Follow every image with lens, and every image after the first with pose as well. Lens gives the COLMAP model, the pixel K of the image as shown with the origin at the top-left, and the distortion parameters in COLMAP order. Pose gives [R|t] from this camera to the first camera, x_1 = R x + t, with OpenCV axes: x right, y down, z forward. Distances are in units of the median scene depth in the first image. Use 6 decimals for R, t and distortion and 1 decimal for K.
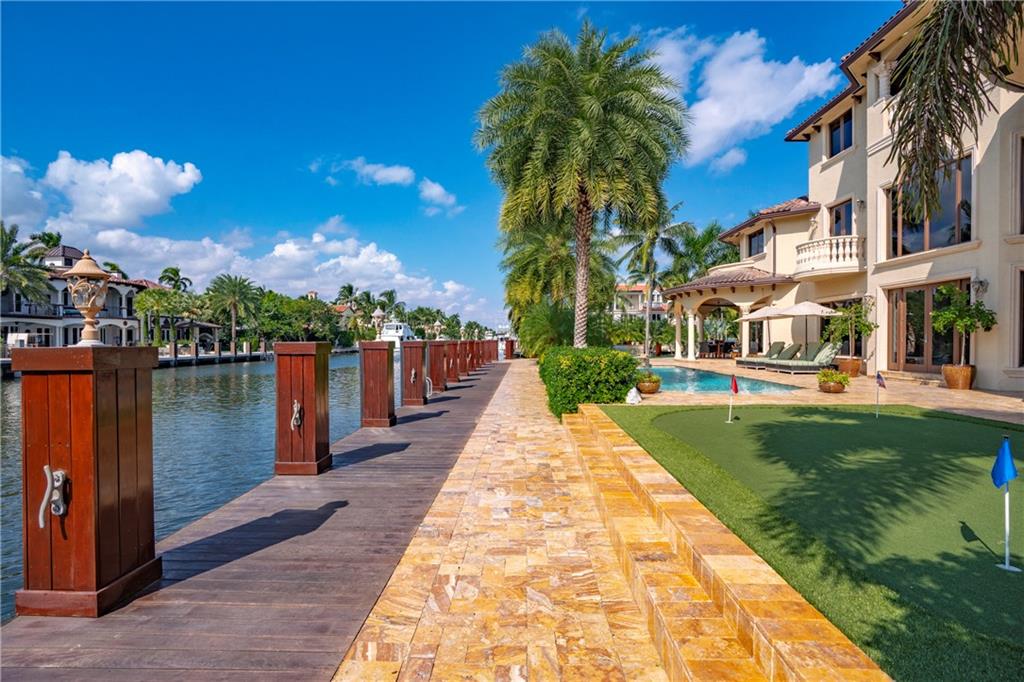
lens RADIAL K [[478.8, 0, 513.4], [0, 478.8, 344.3], [0, 0, 1]] dist [-0.000627, 0.001389]
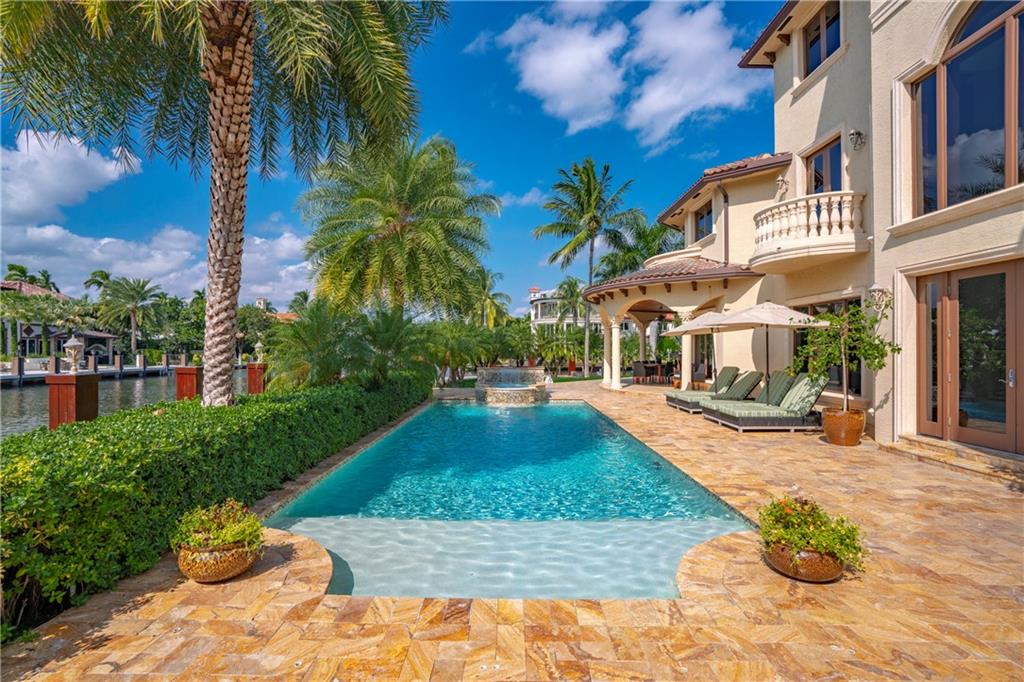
lens RADIAL K [[478.8, 0, 508.7], [0, 478.8, 341.9], [0, 0, 1]] dist [-0.000627, 0.001389]
pose [[0.999875, 0.000390, 0.015837, 0.272162], [-0.000040, 0.999755, -0.022135, -0.026986], [-0.015842, 0.022132, 0.999630, 0.399574]]
